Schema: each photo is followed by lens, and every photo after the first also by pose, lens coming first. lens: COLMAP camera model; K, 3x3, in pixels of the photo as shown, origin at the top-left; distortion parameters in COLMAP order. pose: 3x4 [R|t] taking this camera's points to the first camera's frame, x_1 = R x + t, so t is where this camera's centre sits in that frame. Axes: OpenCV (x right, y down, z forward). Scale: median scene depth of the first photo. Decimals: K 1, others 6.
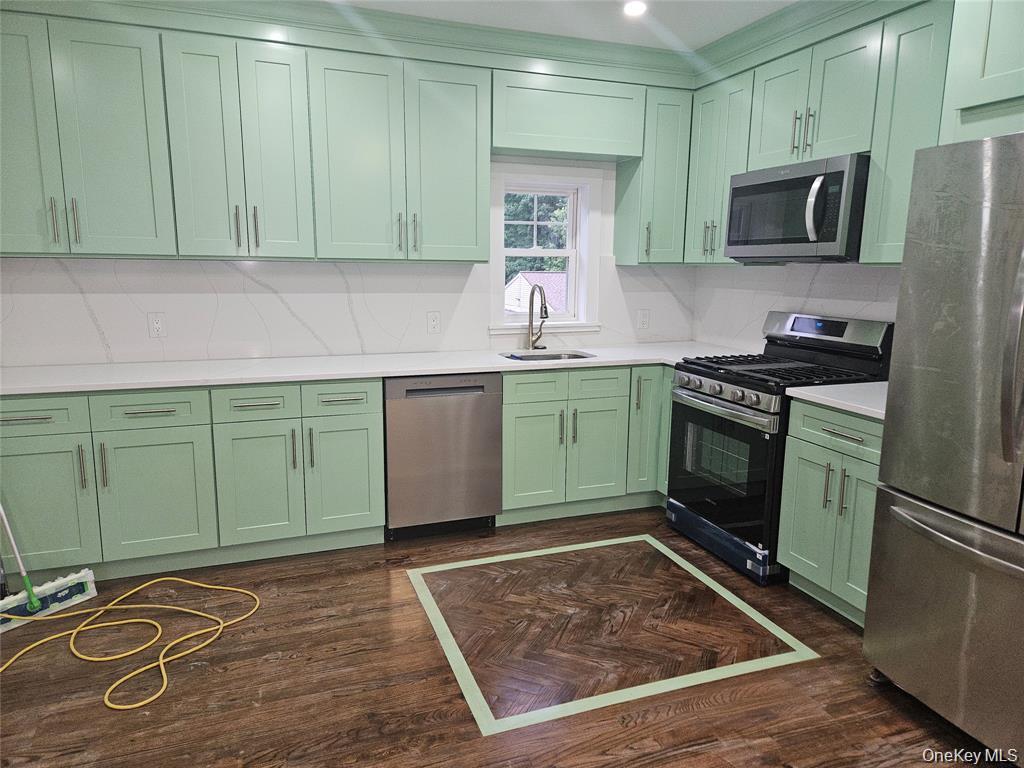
lens RADIAL K [[681.3, 0, 509.3], [0, 681.3, 391.0], [0, 0, 1]] dist [0.043601, -0.044707]
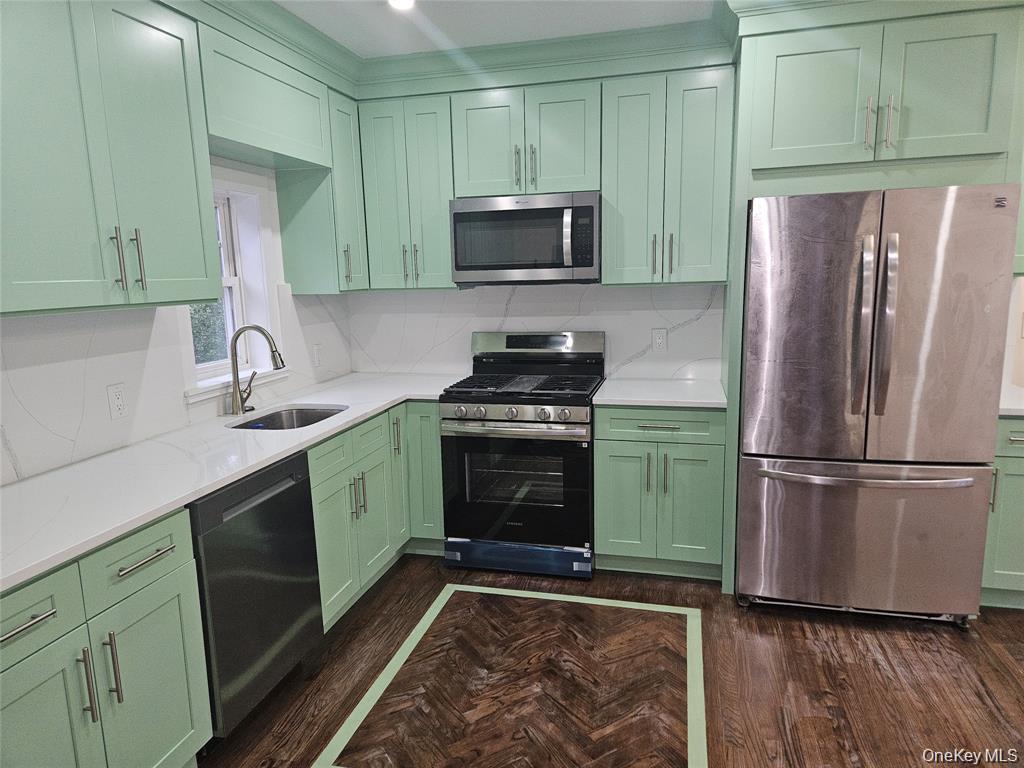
lens RADIAL K [[681.3, 0, 509.3], [0, 681.3, 391.0], [0, 0, 1]] dist [0.043601, -0.044707]
pose [[0.560826, -0.166228, 0.811075, -0.486644], [0.182450, 0.980368, 0.074768, -0.105433], [-0.807581, 0.106049, 0.580144, 0.400865]]
